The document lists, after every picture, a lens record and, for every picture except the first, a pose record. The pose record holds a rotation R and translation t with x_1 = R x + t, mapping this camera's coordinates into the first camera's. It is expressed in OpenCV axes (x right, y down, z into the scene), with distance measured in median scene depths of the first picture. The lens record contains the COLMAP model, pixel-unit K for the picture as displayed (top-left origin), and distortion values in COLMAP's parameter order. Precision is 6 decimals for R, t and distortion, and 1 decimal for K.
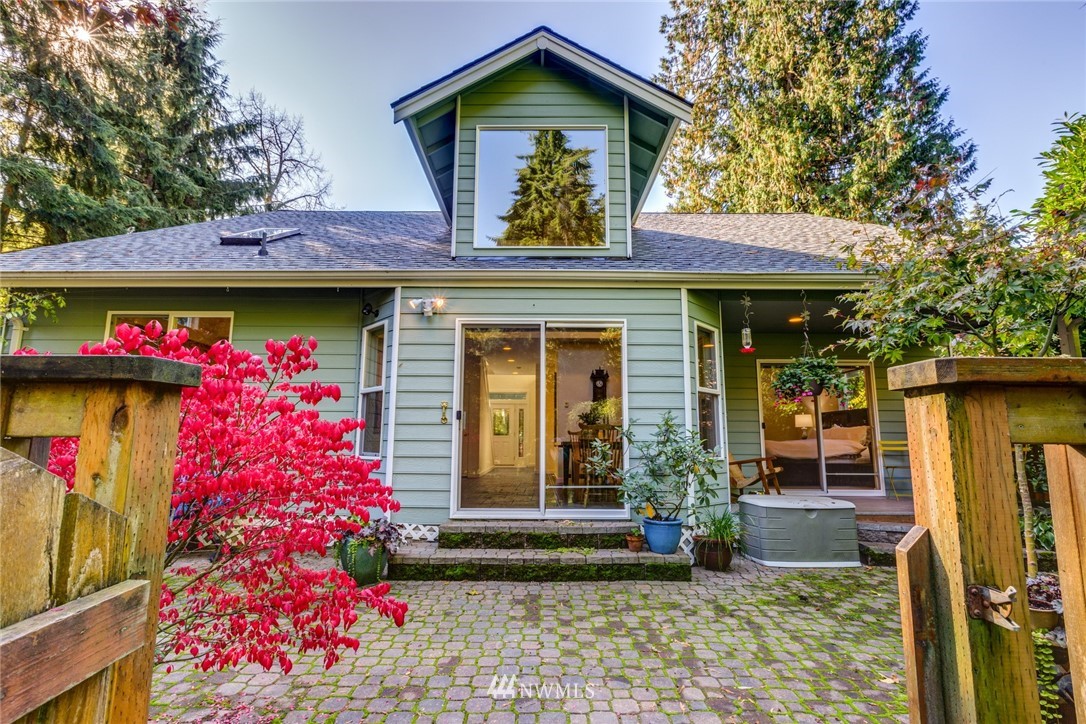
lens RADIAL K [[492.6, 0, 541.1], [0, 492.6, 363.2], [0, 0, 1]] dist [0.002981, 0.000624]
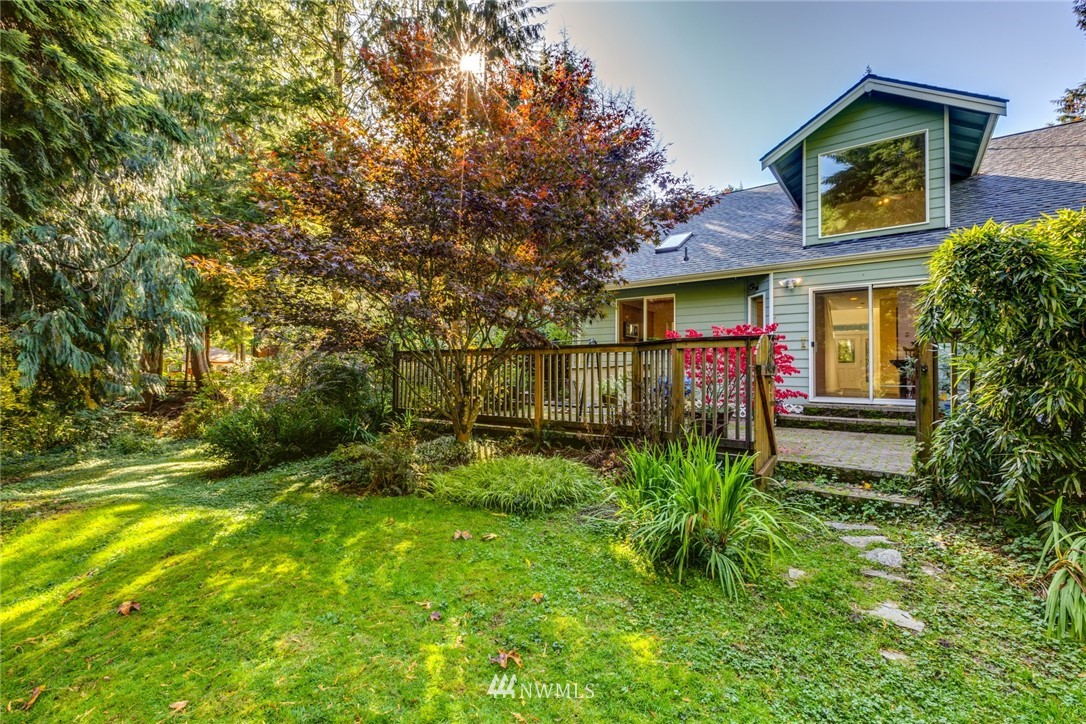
lens RADIAL K [[492.6, 0, 539.9], [0, 492.6, 361.2], [0, 0, 1]] dist [0.002981, 0.000624]
pose [[0.800344, -0.009242, -0.599470, 0.101483], [0.086078, 0.991293, 0.099639, -0.088828], [0.593330, -0.131347, 0.794171, -0.929709]]
